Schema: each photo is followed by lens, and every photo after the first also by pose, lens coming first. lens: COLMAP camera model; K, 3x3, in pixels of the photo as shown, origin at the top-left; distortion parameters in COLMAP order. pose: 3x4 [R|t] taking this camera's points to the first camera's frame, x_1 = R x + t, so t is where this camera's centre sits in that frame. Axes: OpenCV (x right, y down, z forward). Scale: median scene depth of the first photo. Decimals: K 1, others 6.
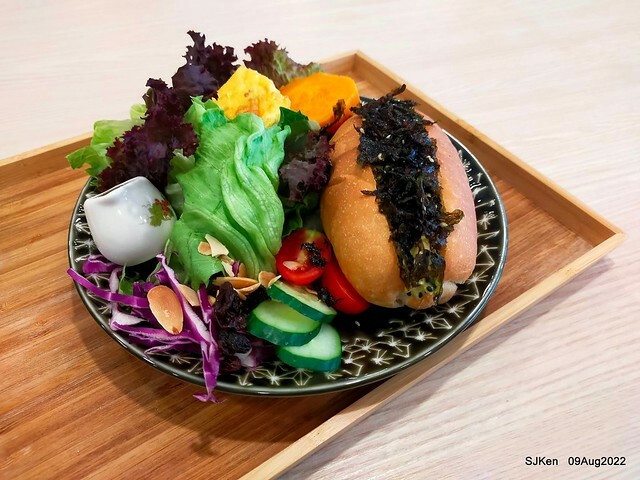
lens RADIAL K [[513.1, 0, 324.8], [0, 513.1, 229.3], [0, 0, 1]] dist [0.029936, -0.073159]
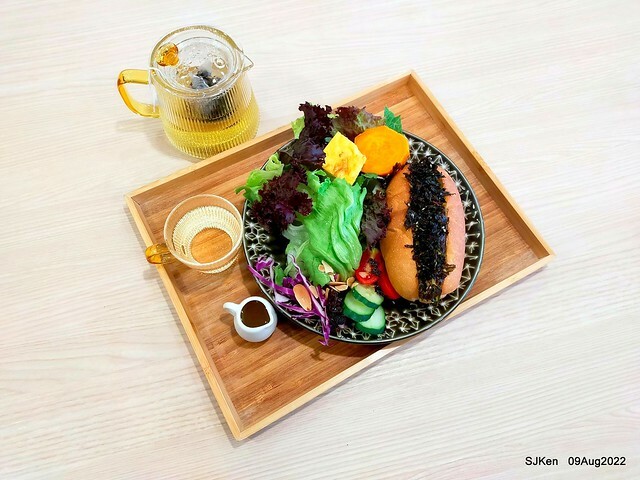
lens RADIAL K [[513.1, 0, 316.6], [0, 513.1, 238.6], [0, 0, 1]] dist [0.029936, -0.073159]
pose [[0.995891, 0.084922, -0.031467, -0.197666], [-0.068441, 0.933271, 0.352593, -0.752859], [0.059310, -0.348990, 0.935248, -0.796706]]
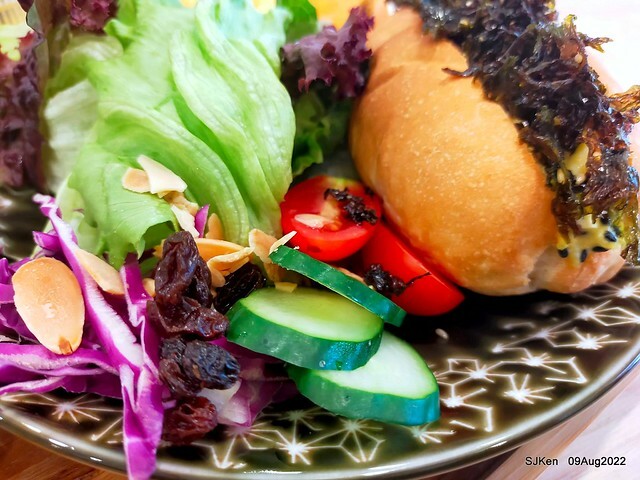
lens RADIAL K [[530.4, 0, 320.7], [0, 530.4, 240.5], [0, 0, 1]] dist [-0.050439, -0.008336]
pose [[0.998529, -0.036523, 0.040062, -0.080951], [0.040550, 0.993664, -0.104822, 0.150899], [-0.035980, 0.106293, 0.993684, 0.499612]]
